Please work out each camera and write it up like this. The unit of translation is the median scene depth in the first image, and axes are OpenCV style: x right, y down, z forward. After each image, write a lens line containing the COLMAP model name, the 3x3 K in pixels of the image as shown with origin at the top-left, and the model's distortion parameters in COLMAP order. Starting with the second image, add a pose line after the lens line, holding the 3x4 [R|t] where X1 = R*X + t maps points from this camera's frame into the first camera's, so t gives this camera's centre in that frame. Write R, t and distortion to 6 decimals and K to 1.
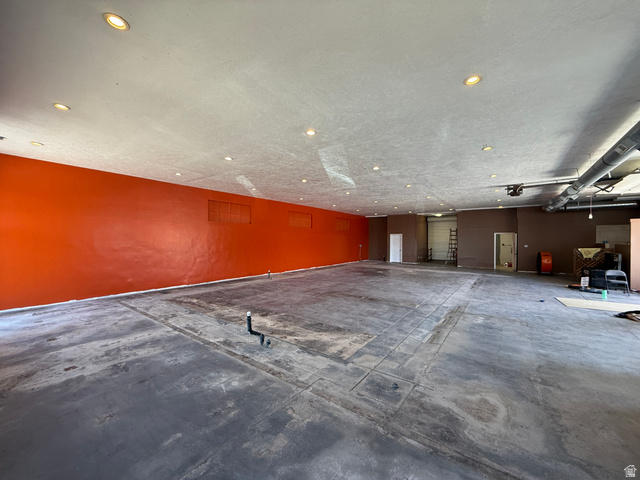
lens RADIAL K [[256.4, 0, 320.8], [0, 256.4, 239.9], [0, 0, 1]] dist [-0.000520, 0.000406]
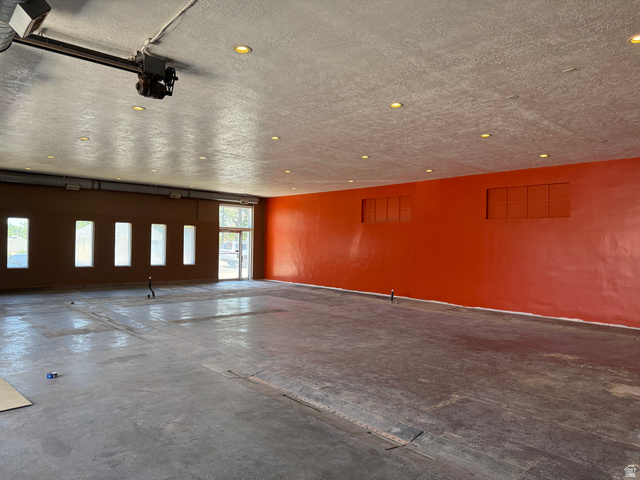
lens RADIAL K [[449.0, 0, 316.2], [0, 449.0, 242.8], [0, 0, 1]] dist [0.049164, -0.057741]
pose [[-0.209122, -0.013438, -0.977797, 1.889387], [-0.023348, 0.999689, -0.008746, 0.020459], [0.977611, 0.021001, -0.209371, 1.977643]]
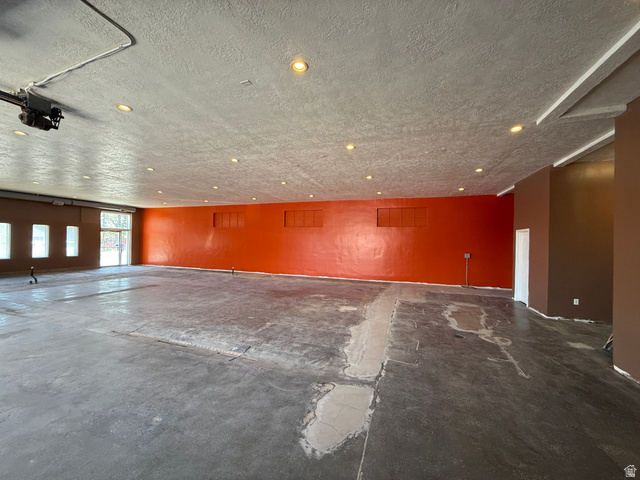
lens RADIAL K [[256.4, 0, 319.4], [0, 256.4, 240.3], [0, 0, 1]] dist [-0.000520, 0.000406]
pose [[0.279242, -0.008454, -0.960183, 1.904817], [-0.016185, 0.999778, -0.013509, 0.014727], [0.960084, 0.019312, 0.279043, 1.977913]]
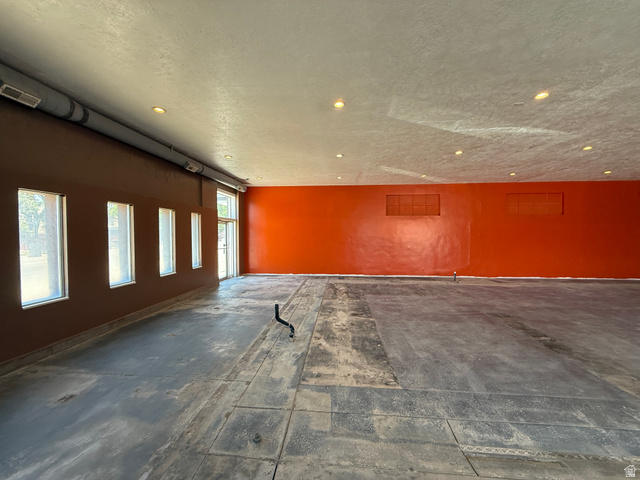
lens RADIAL K [[256.4, 0, 317.2], [0, 256.4, 240.1], [0, 0, 1]] dist [-0.000520, 0.000406]
pose [[0.518774, 0.017248, -0.854738, 0.496484], [0.002871, 0.999756, 0.021917, -0.000042], [0.854907, -0.013824, 0.518597, 0.393070]]
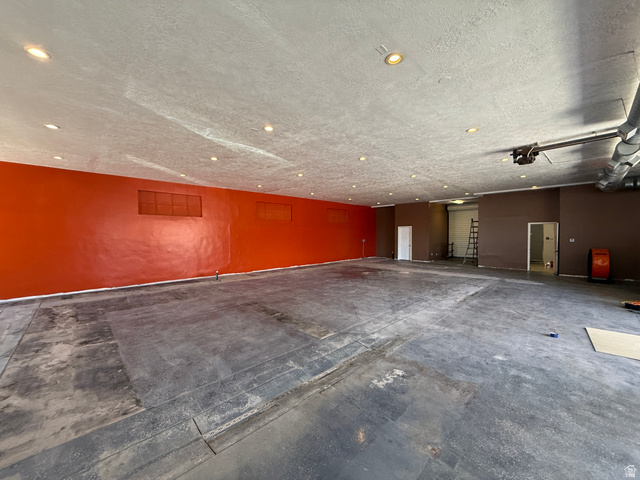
lens RADIAL K [[256.4, 0, 320.6], [0, 256.4, 240.1], [0, 0, 1]] dist [-0.000520, 0.000406]
pose [[0.985615, -0.006319, -0.168887, 0.535479], [0.010284, 0.999691, 0.022610, -0.000460], [0.168692, -0.024021, 0.985376, 0.408893]]
